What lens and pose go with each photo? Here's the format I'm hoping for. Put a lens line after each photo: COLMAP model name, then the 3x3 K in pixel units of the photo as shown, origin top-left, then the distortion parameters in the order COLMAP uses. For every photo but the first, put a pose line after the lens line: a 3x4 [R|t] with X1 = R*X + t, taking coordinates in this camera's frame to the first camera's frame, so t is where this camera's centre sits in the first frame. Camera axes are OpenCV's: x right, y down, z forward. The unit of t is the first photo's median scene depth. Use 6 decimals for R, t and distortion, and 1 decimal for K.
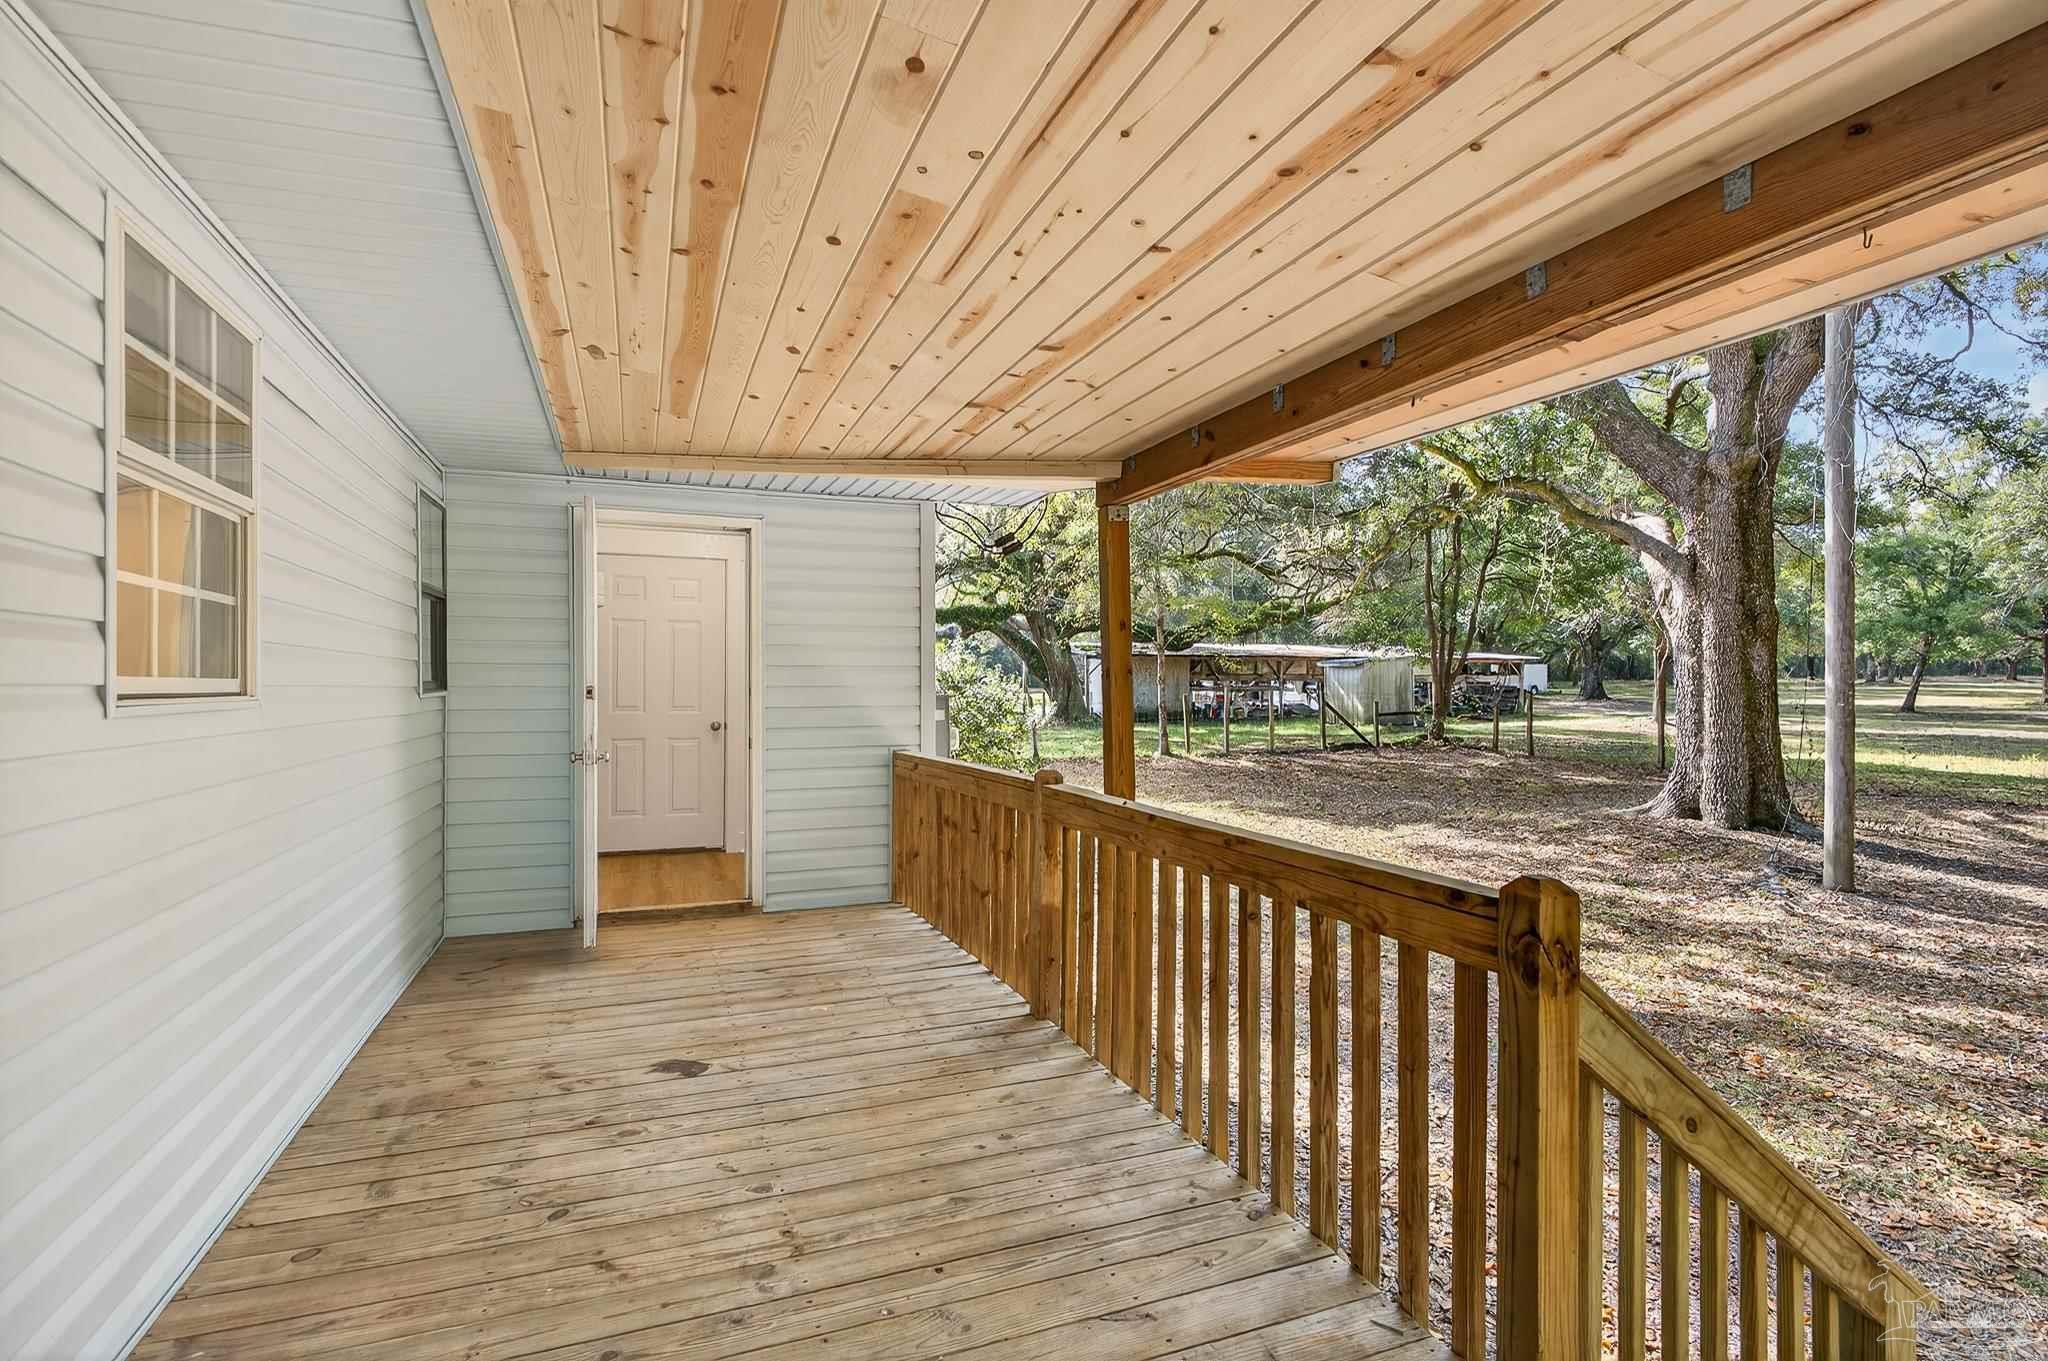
lens RADIAL K [[1031.0, 0, 1025.5], [0, 1031.0, 675.7], [0, 0, 1]] dist [0.005789, -0.005198]
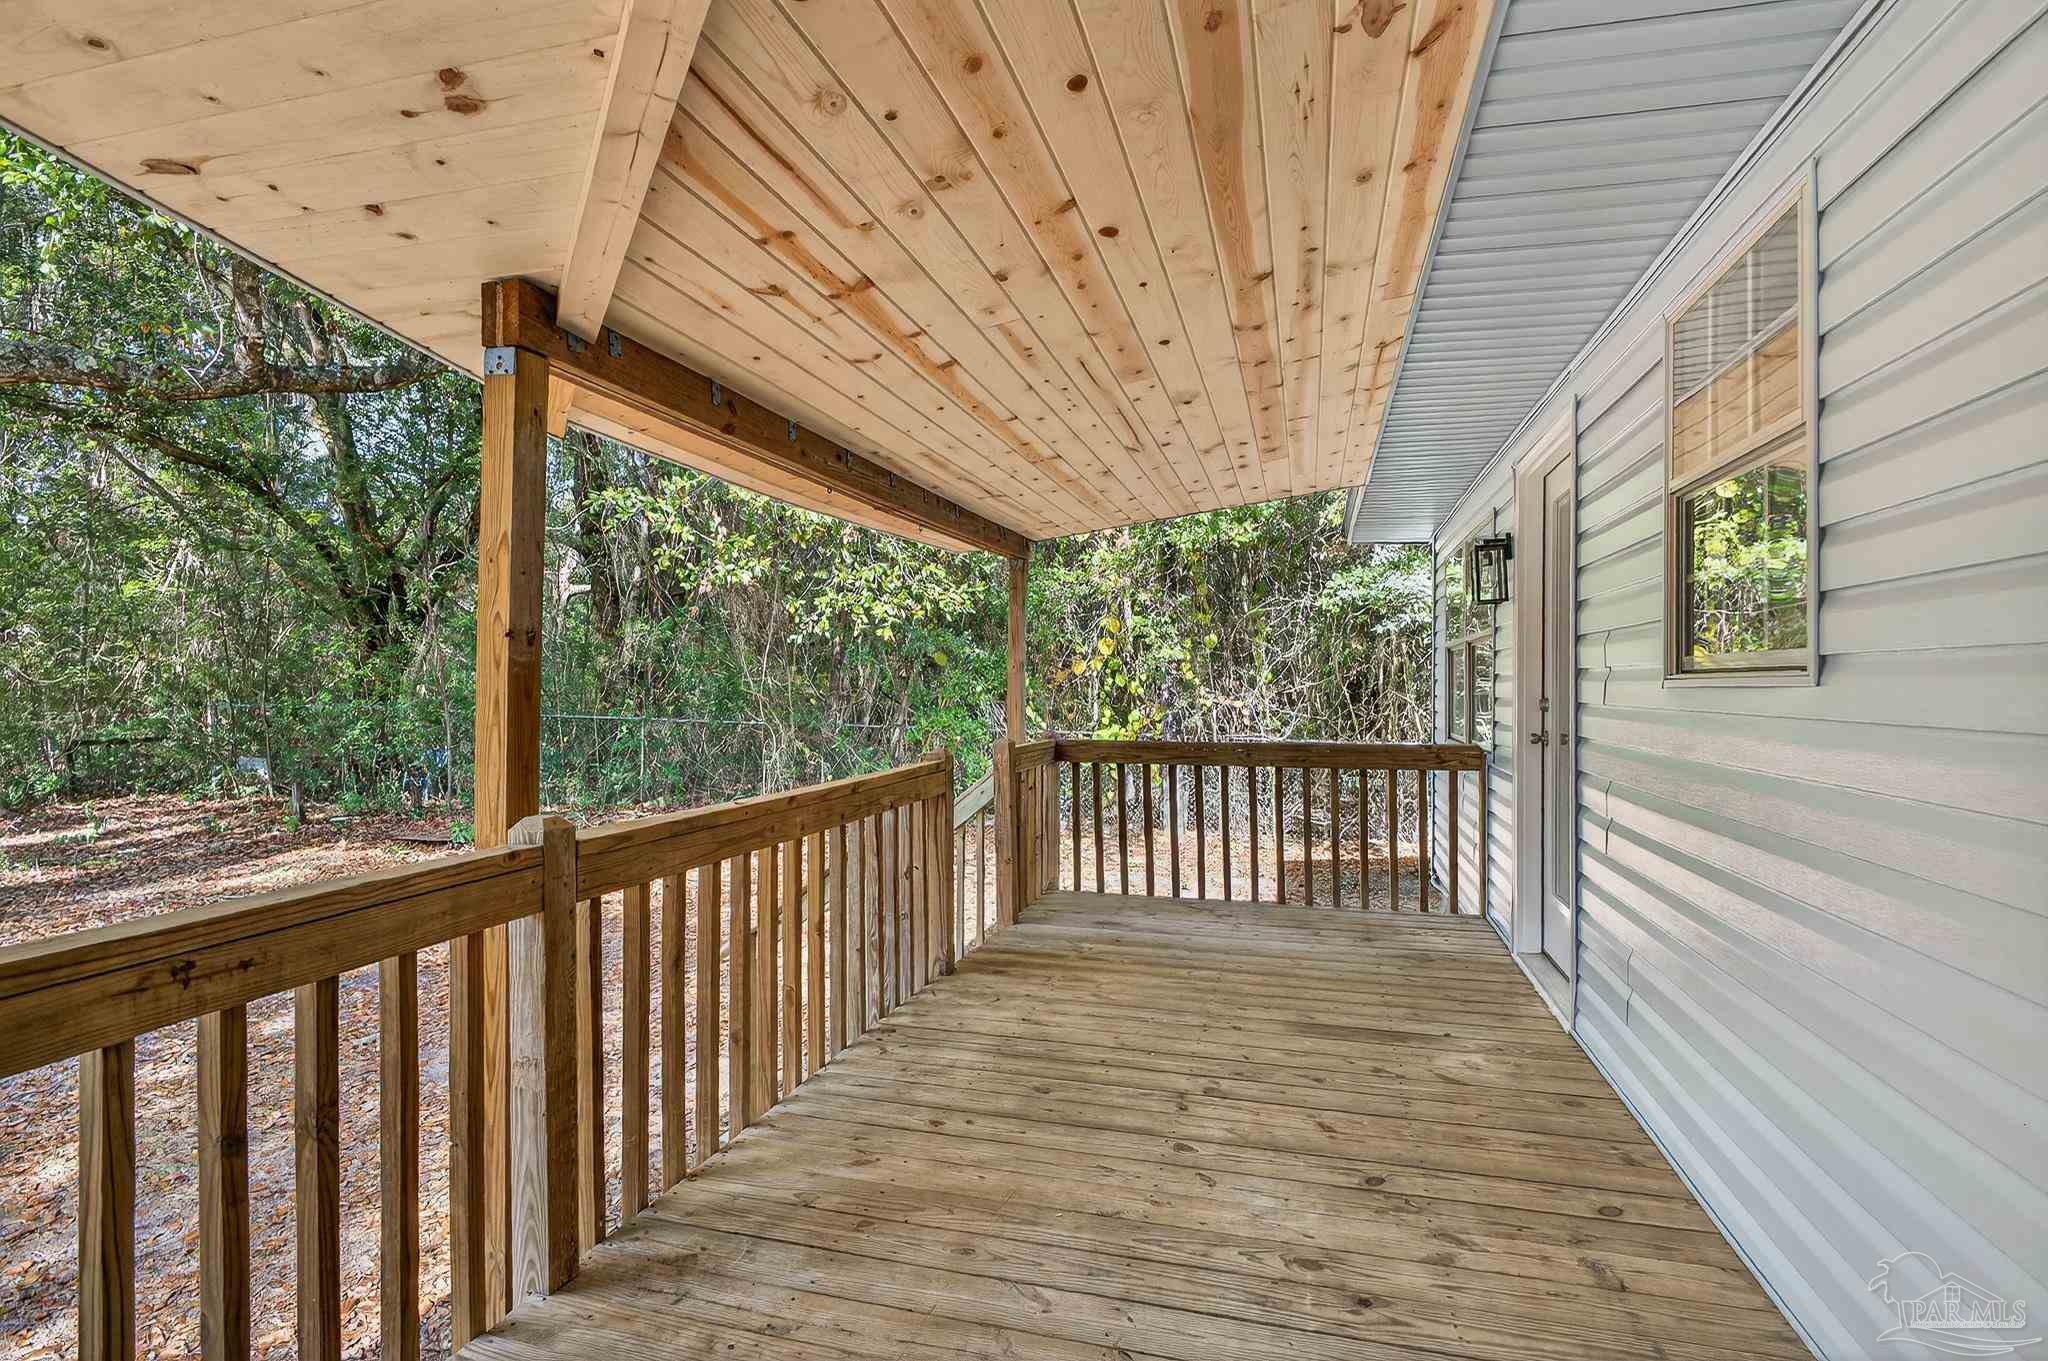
lens RADIAL K [[1031.0, 0, 1024.9], [0, 1031.0, 681.1], [0, 0, 1]] dist [0.005789, -0.005198]
pose [[-0.809234, -0.002183, 0.587483, -0.725362], [-0.003847, 0.999991, -0.001583, 0.030428], [-0.587474, -0.003541, -0.809235, 1.910356]]
